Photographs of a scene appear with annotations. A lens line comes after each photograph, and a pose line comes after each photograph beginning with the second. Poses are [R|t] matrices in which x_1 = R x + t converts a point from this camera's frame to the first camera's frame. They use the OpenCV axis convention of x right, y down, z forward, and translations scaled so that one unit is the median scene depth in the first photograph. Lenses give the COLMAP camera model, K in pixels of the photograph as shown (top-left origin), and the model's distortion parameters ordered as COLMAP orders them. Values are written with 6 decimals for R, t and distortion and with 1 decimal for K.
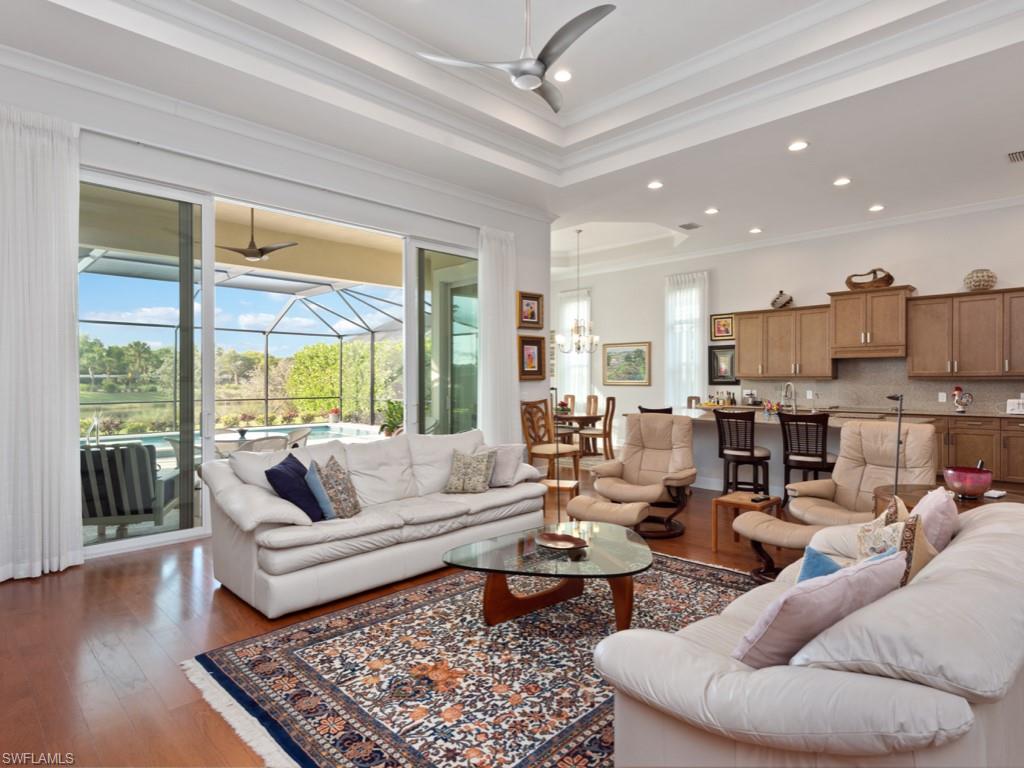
lens RADIAL K [[574.2, 0, 513.0], [0, 574.2, 378.0], [0, 0, 1]] dist [0.020315, -0.001882]
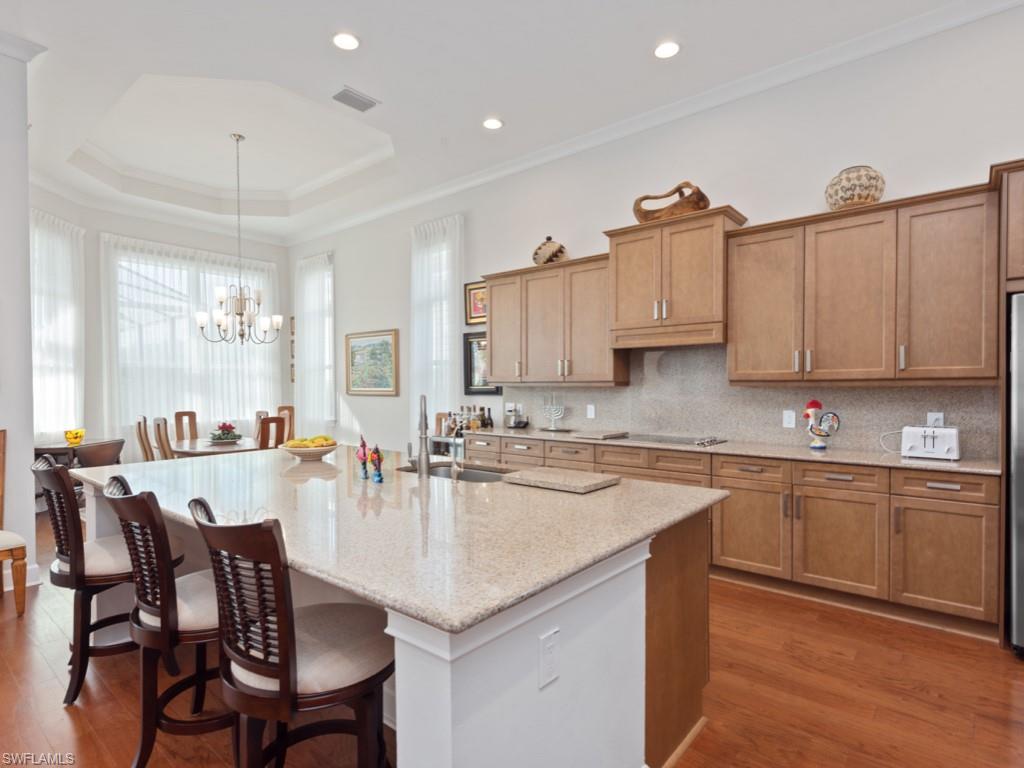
lens RADIAL K [[548.8, 0, 506.4], [0, 548.8, 391.0], [0, 0, 1]] dist [0.022762, -0.000846]
pose [[0.995675, -0.004808, 0.092776, 0.420996], [0.003456, 0.999886, 0.014725, -0.001459], [-0.092836, -0.014340, 0.995578, 0.502870]]
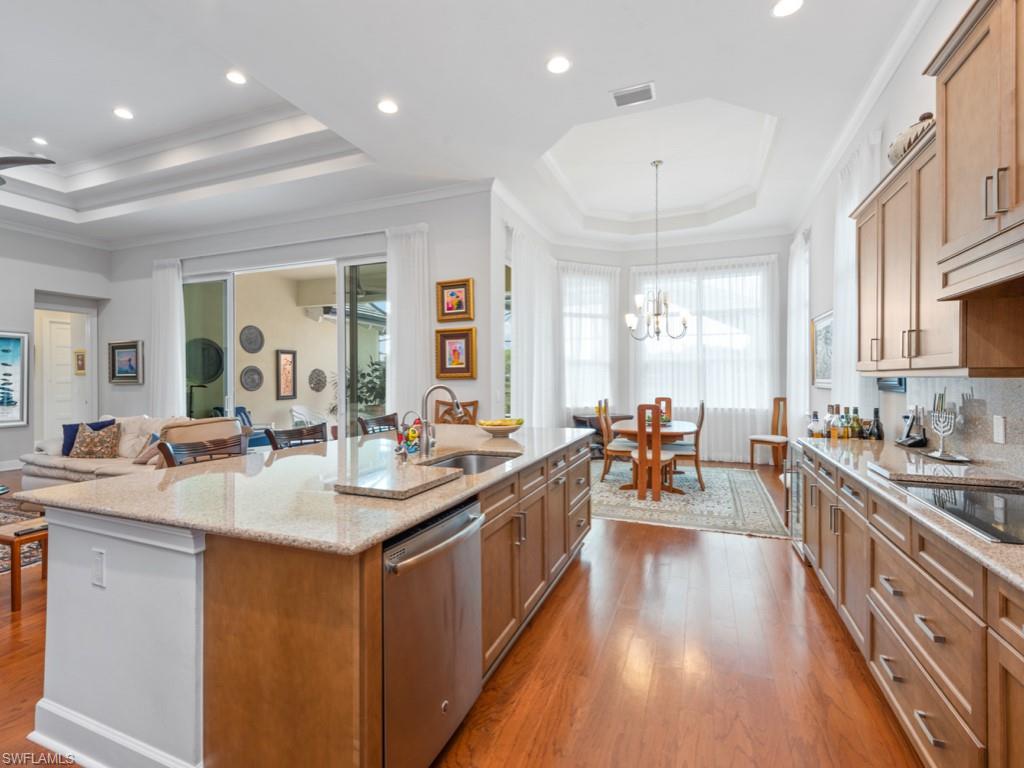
lens RADIAL K [[477.1, 0, 510.7], [0, 477.1, 380.4], [0, 0, 1]] dist [0.012718, -0.000908]
pose [[0.391691, 0.005458, -0.920081, 0.719218], [0.003688, 0.999965, 0.007502, 0.001626], [0.920090, -0.006332, 0.391657, 0.758381]]
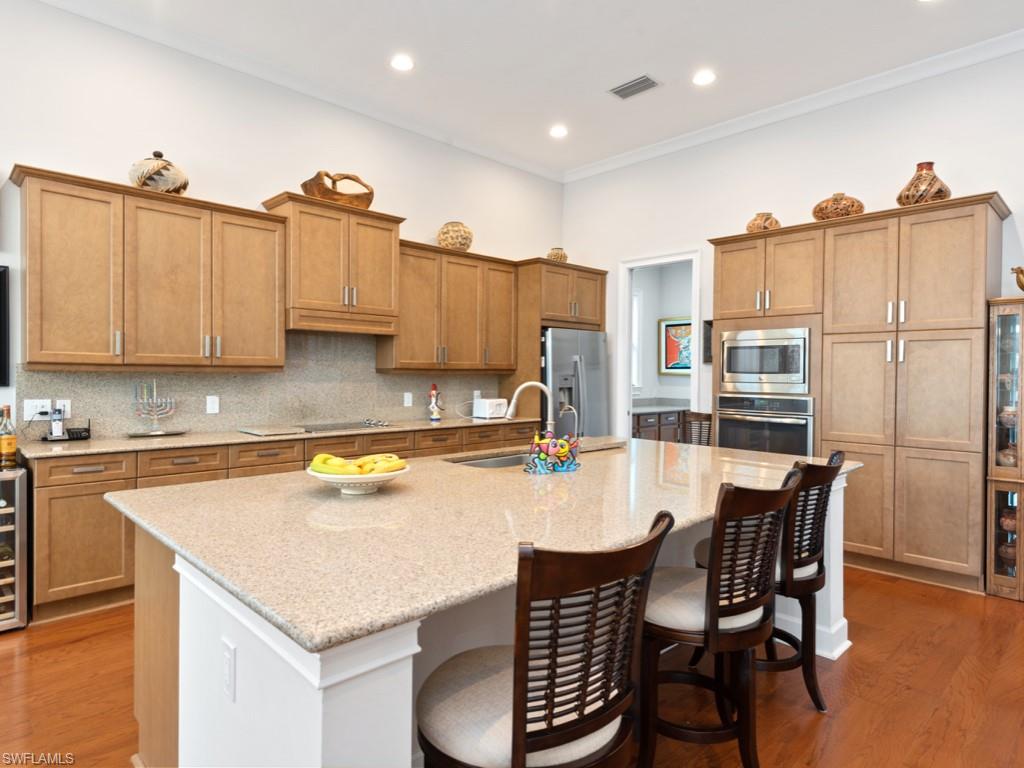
lens RADIAL K [[570.7, 0, 506.3], [0, 570.7, 380.3], [0, 0, 1]] dist [-0.025485, 0.000284]
pose [[0.002367, -0.013686, 0.999904, 0.075471], [-0.013722, 0.999812, 0.013718, 0.000089], [-0.999903, -0.013753, 0.002179, 0.862109]]
